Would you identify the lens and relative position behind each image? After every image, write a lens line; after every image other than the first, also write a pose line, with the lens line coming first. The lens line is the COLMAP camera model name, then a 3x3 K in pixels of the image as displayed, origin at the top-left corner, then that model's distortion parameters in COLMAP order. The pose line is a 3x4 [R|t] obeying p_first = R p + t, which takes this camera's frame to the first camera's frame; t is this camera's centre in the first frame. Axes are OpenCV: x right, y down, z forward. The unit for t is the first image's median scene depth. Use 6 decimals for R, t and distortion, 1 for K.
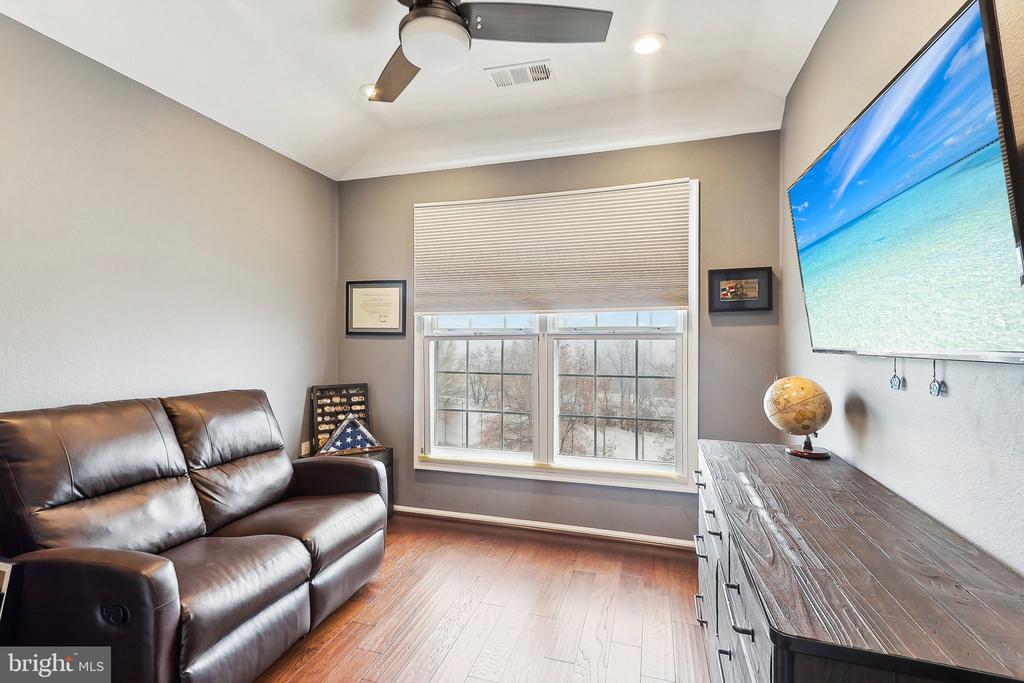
lens RADIAL K [[479.3, 0, 514.4], [0, 479.3, 324.8], [0, 0, 1]] dist [-0.002043, -0.001296]
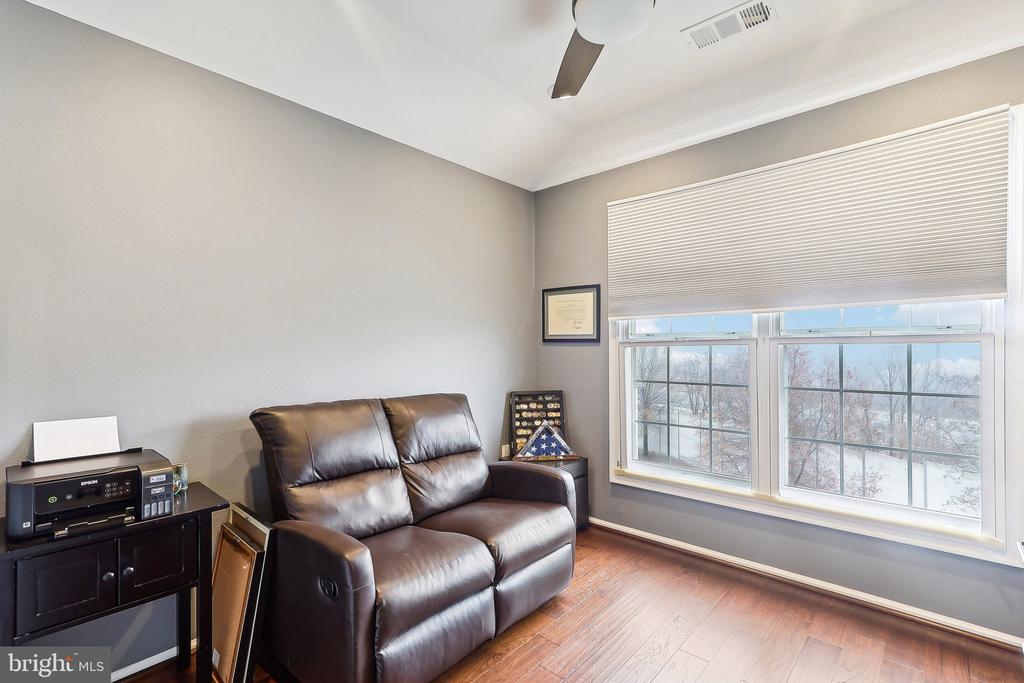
lens RADIAL K [[474.0, 0, 507.9], [0, 474.0, 343.8], [0, 0, 1]] dist [0.011900, -0.000735]
pose [[0.898098, -0.010930, -0.439661, 0.039661], [0.022325, 0.999535, 0.020757, 0.003675], [0.439229, -0.028457, 0.897924, 0.112518]]
